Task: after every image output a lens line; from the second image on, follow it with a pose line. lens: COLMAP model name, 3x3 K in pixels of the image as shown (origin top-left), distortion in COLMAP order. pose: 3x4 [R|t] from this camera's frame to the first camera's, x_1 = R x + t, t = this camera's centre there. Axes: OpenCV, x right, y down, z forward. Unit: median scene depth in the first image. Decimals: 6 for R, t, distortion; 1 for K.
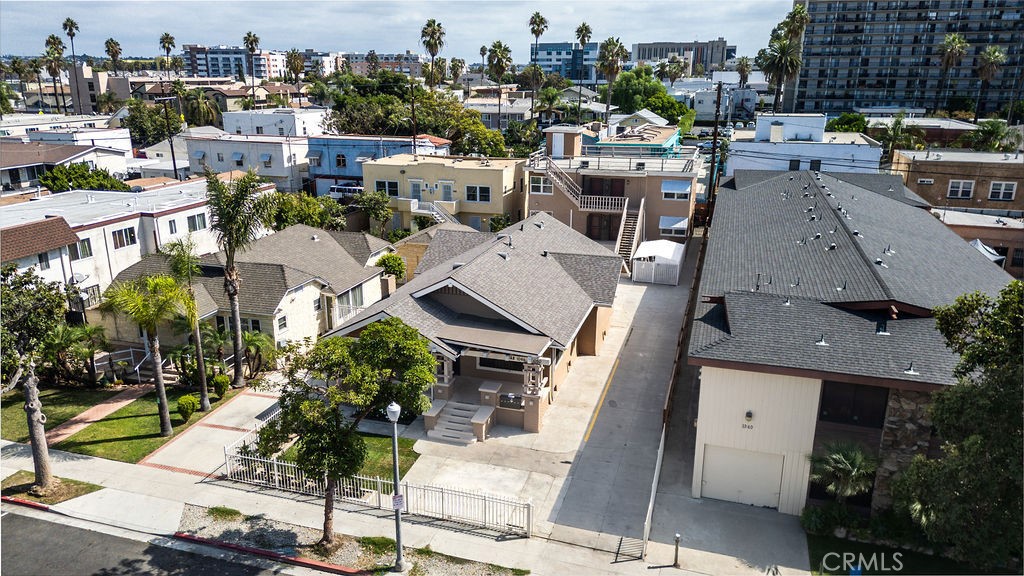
lens RADIAL K [[708.4, 0, 512.0], [0, 708.4, 288.0], [0, 0, 1]] dist [0.061699, -0.061909]
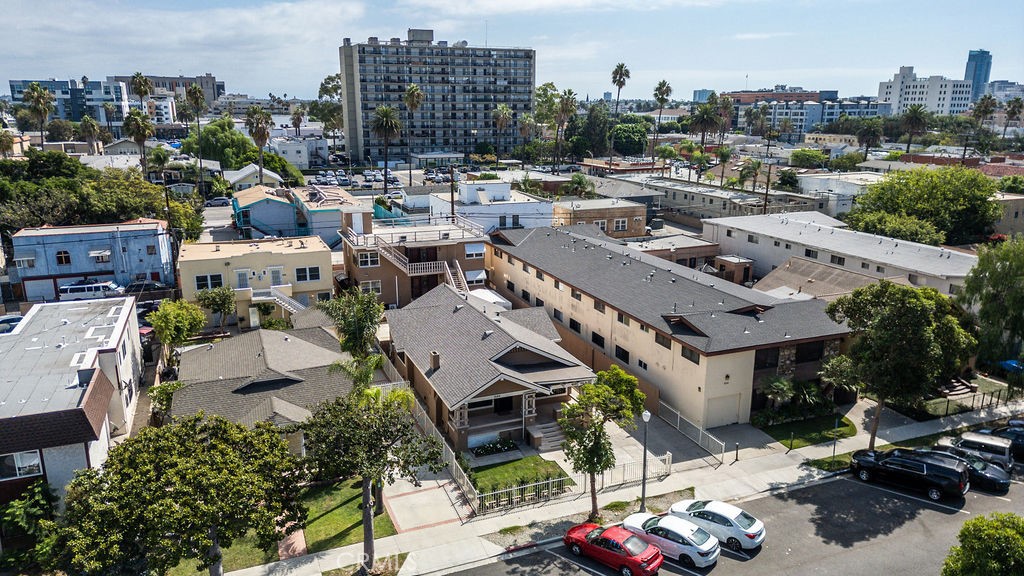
lens RADIAL K [[708.4, 0, 512.0], [0, 708.4, 288.0], [0, 0, 1]] dist [0.061699, -0.061909]
pose [[0.777297, -0.155486, 0.609617, -0.384951], [0.180755, 0.983318, 0.020328, -0.061337], [-0.602608, 0.094390, 0.792435, -0.056614]]
